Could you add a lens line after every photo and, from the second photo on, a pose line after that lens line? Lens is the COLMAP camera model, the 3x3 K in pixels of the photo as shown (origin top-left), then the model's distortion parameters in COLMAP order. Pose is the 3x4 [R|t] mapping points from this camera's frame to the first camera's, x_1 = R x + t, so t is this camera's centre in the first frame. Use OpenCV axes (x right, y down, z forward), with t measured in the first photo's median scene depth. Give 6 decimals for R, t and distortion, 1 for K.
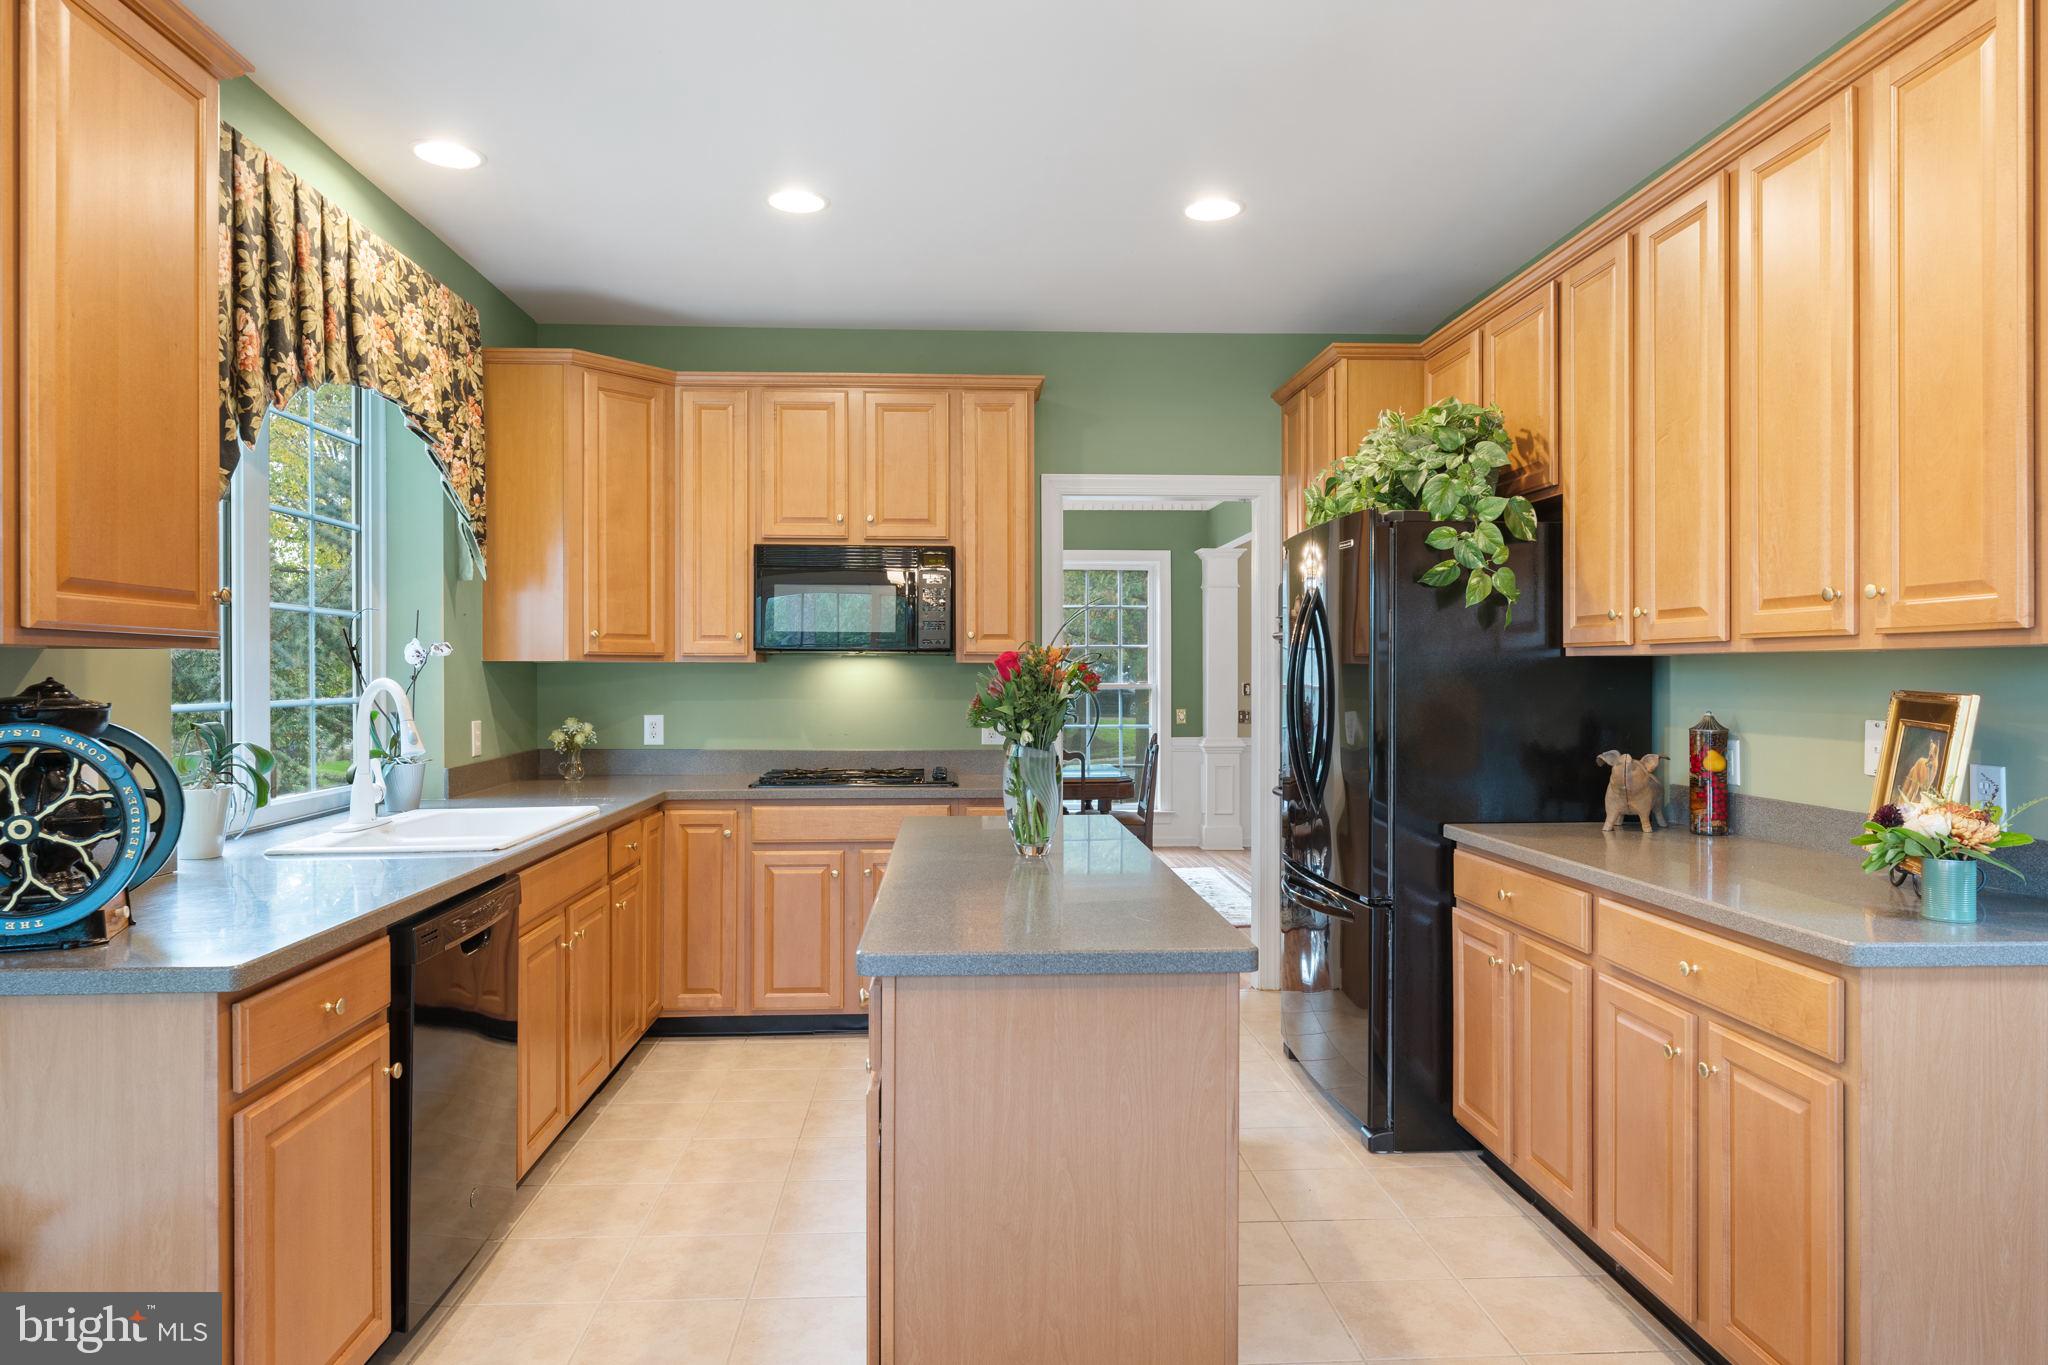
lens RADIAL K [[1232.4, 0, 1023.0], [0, 1232.4, 677.9], [0, 0, 1]] dist [-0.002949, -0.001931]
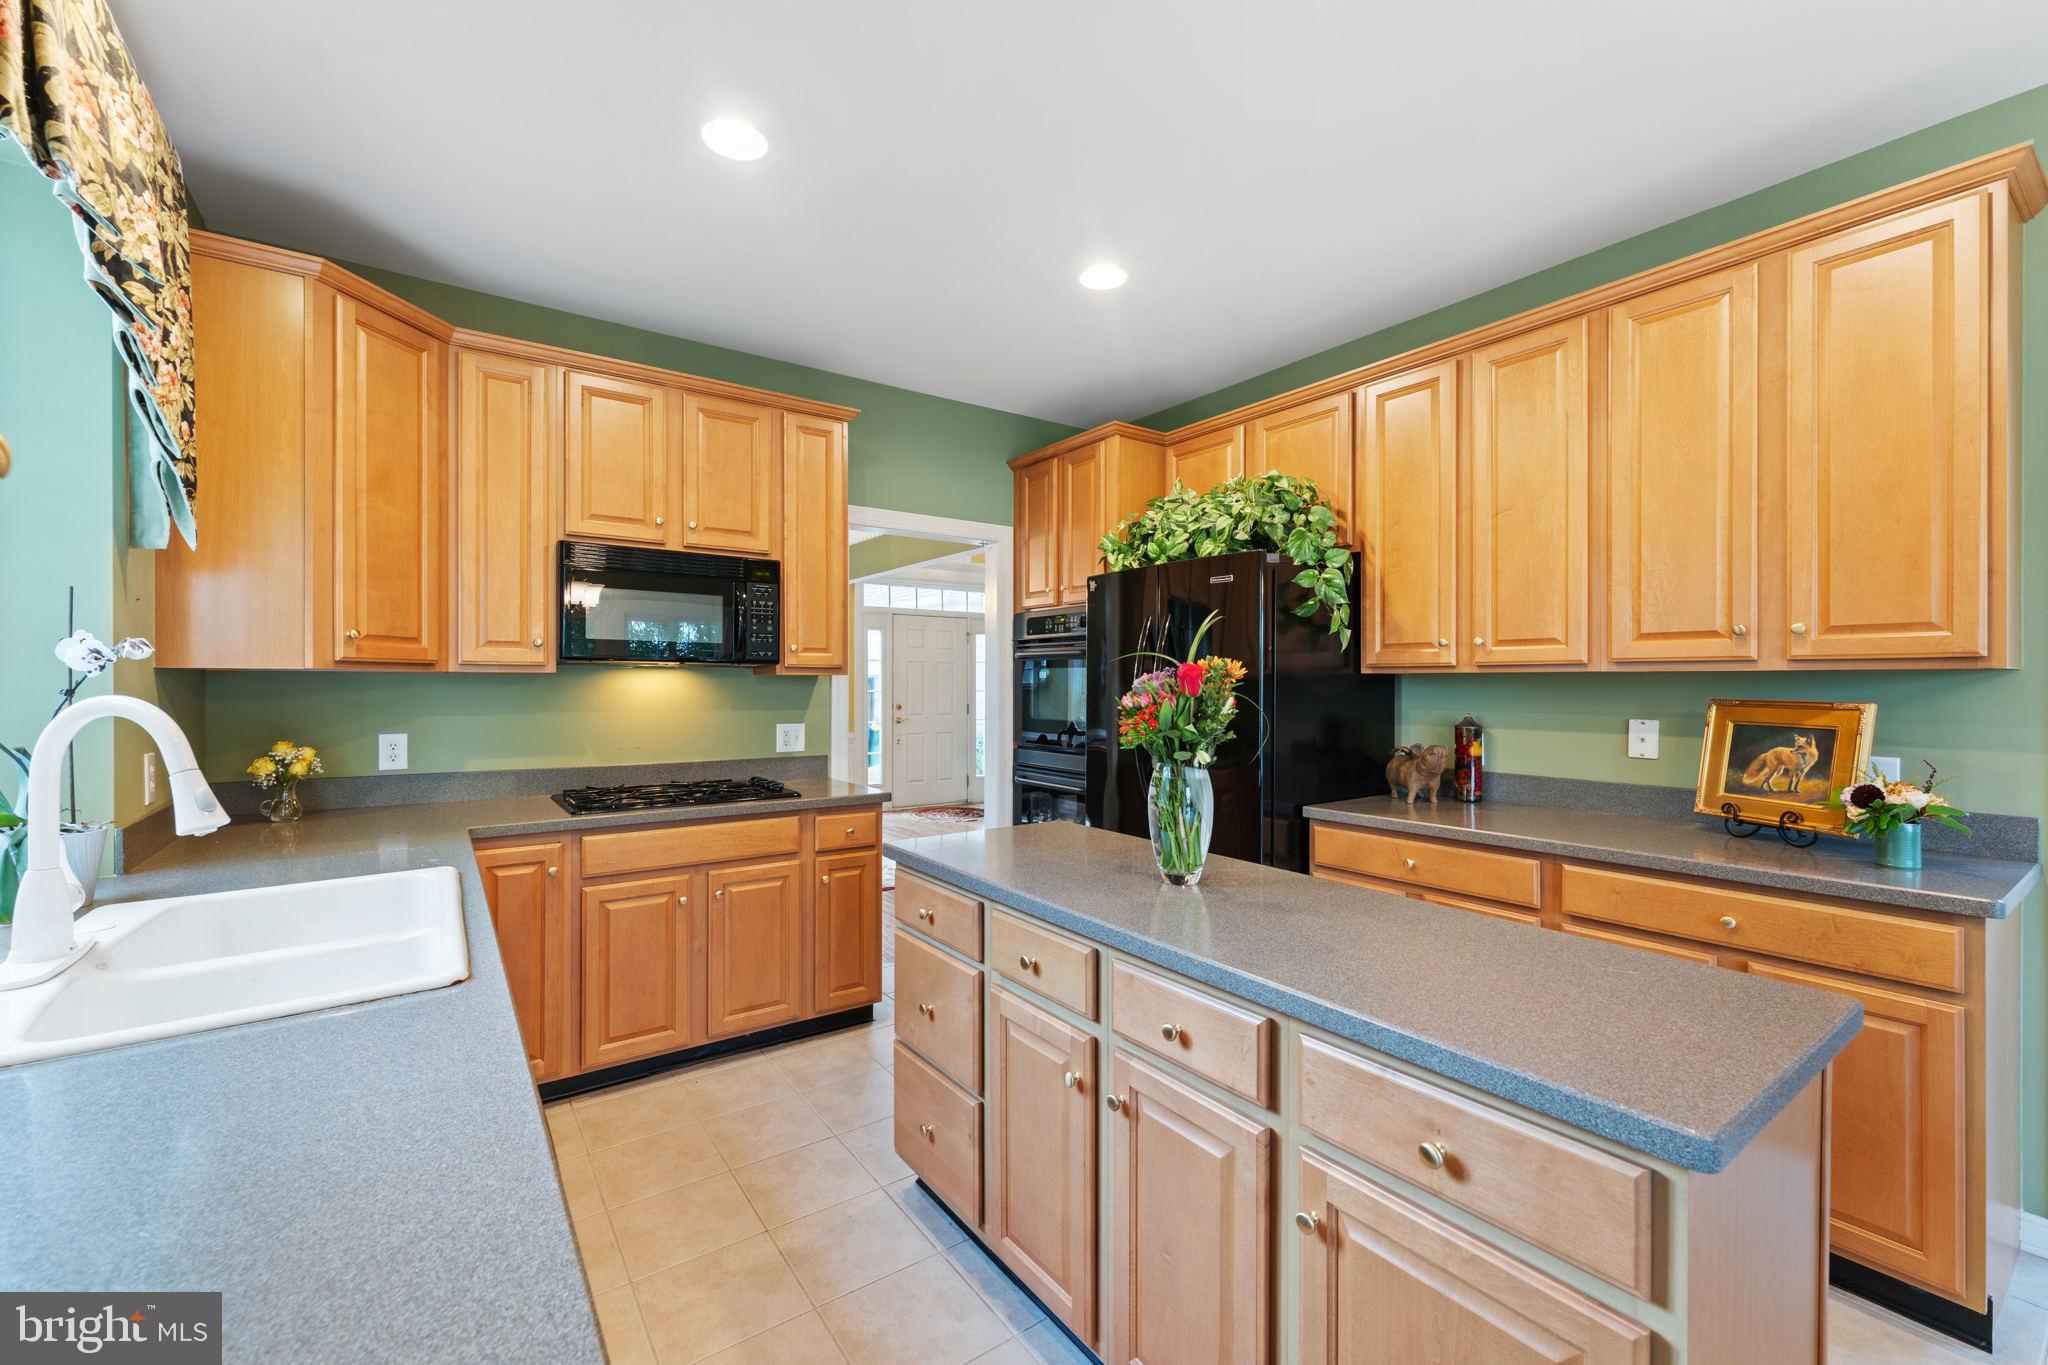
lens RADIAL K [[827.2, 0, 1022.3], [0, 827.2, 687.0], [0, 0, 1]] dist [-0.002315, 0.000129]
pose [[0.849346, 0.000194, 0.527837, -0.263548], [-0.000119, 1.000000, -0.000175, -0.002331], [-0.527837, 0.000086, 0.849346, 0.332876]]
